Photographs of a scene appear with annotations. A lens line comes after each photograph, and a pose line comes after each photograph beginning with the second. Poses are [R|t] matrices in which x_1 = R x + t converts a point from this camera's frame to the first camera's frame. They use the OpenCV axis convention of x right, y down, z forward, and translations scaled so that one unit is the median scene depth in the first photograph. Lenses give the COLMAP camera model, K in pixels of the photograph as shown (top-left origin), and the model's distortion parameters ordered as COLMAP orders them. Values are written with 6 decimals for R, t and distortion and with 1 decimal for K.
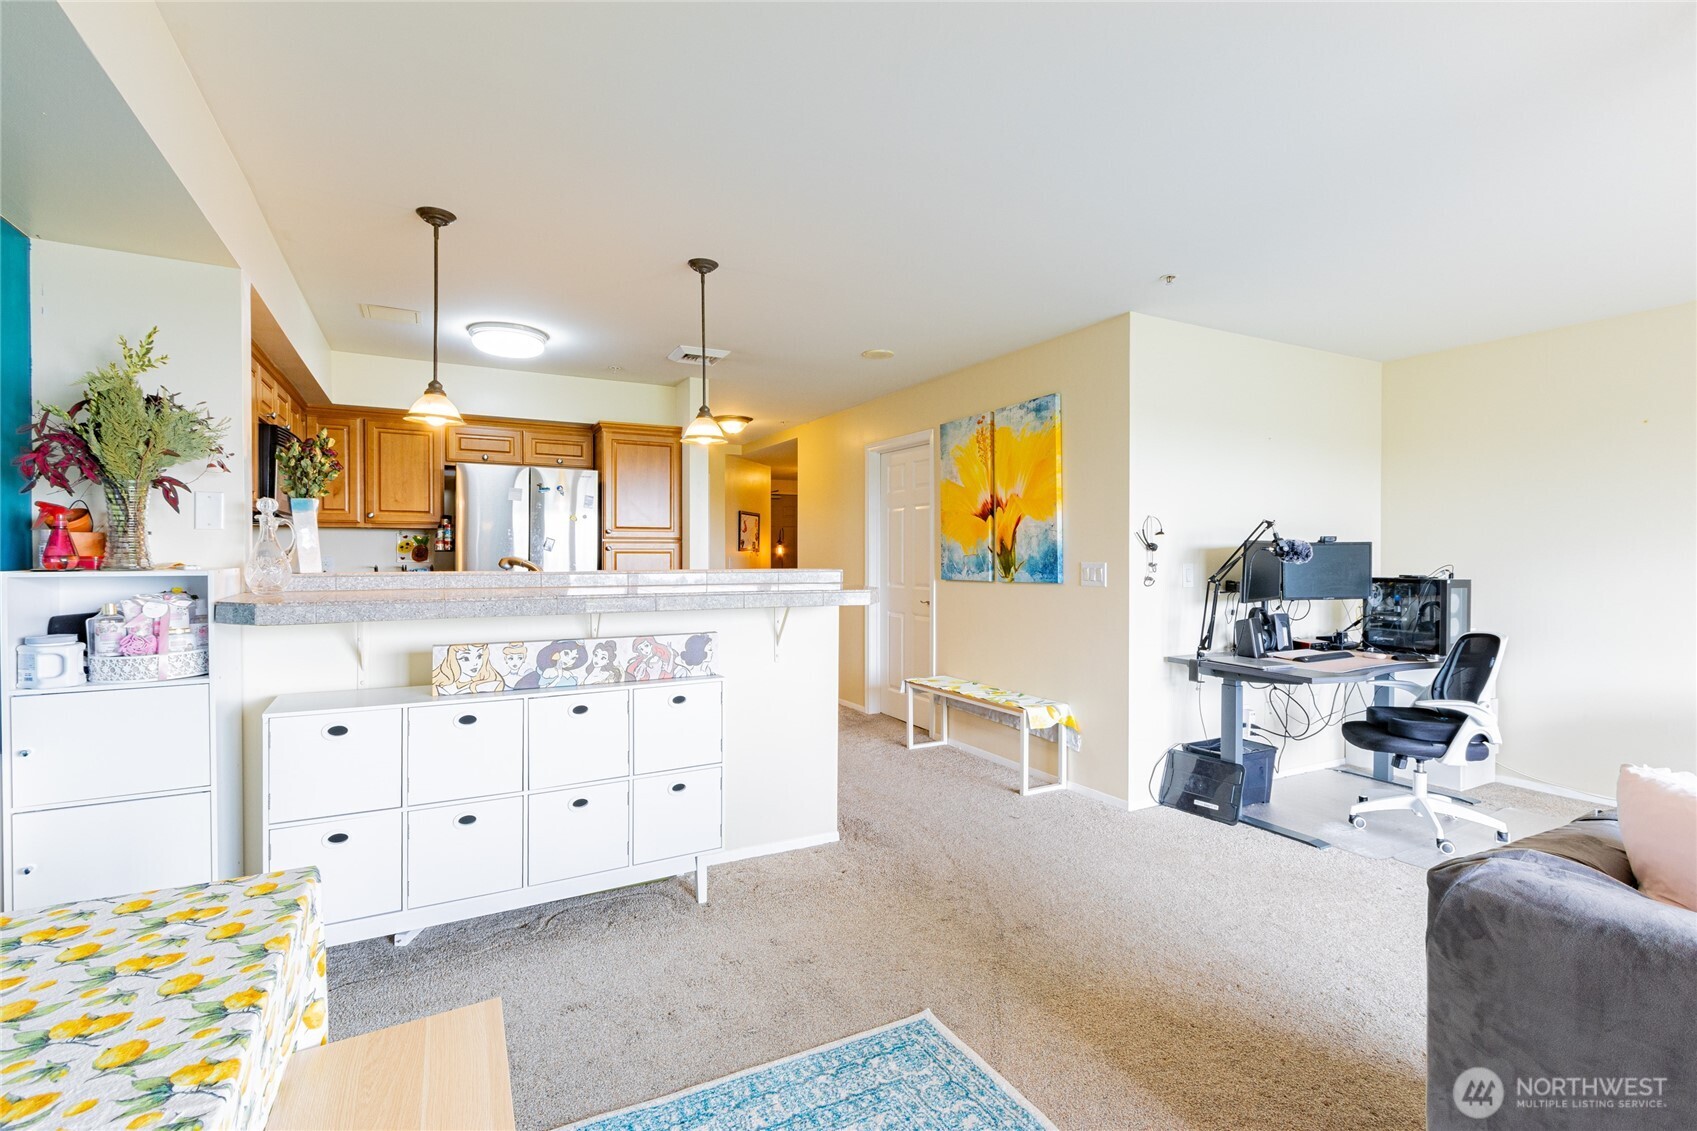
lens RADIAL K [[750.2, 0, 846.4], [0, 750.2, 558.0], [0, 0, 1]] dist [-0.001357, -0.000076]
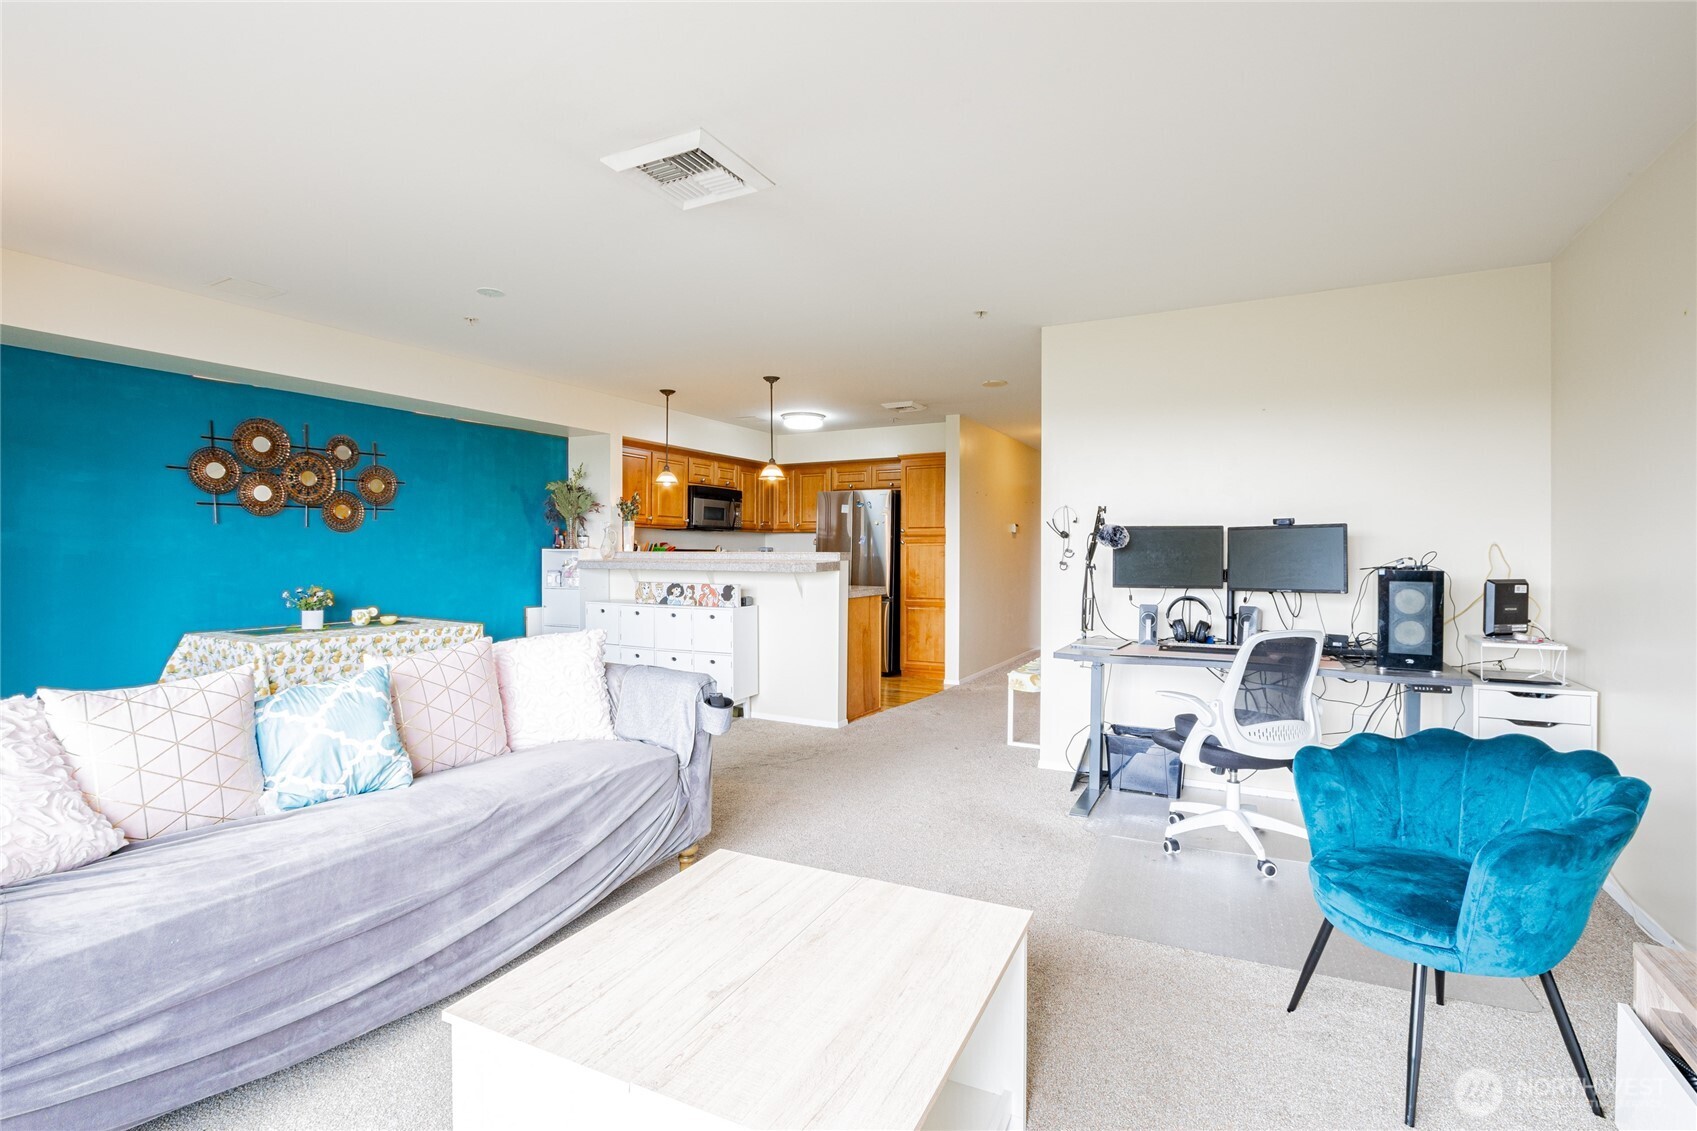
lens RADIAL K [[783.8, 0, 847.3], [0, 783.8, 555.0], [0, 0, 1]] dist [0.000226, 0.000097]
pose [[0.571199, 0.003060, -0.820806, 1.623003], [-0.006940, 0.999975, -0.001102, 0.025854], [0.820782, 0.006326, 0.571206, 0.110590]]
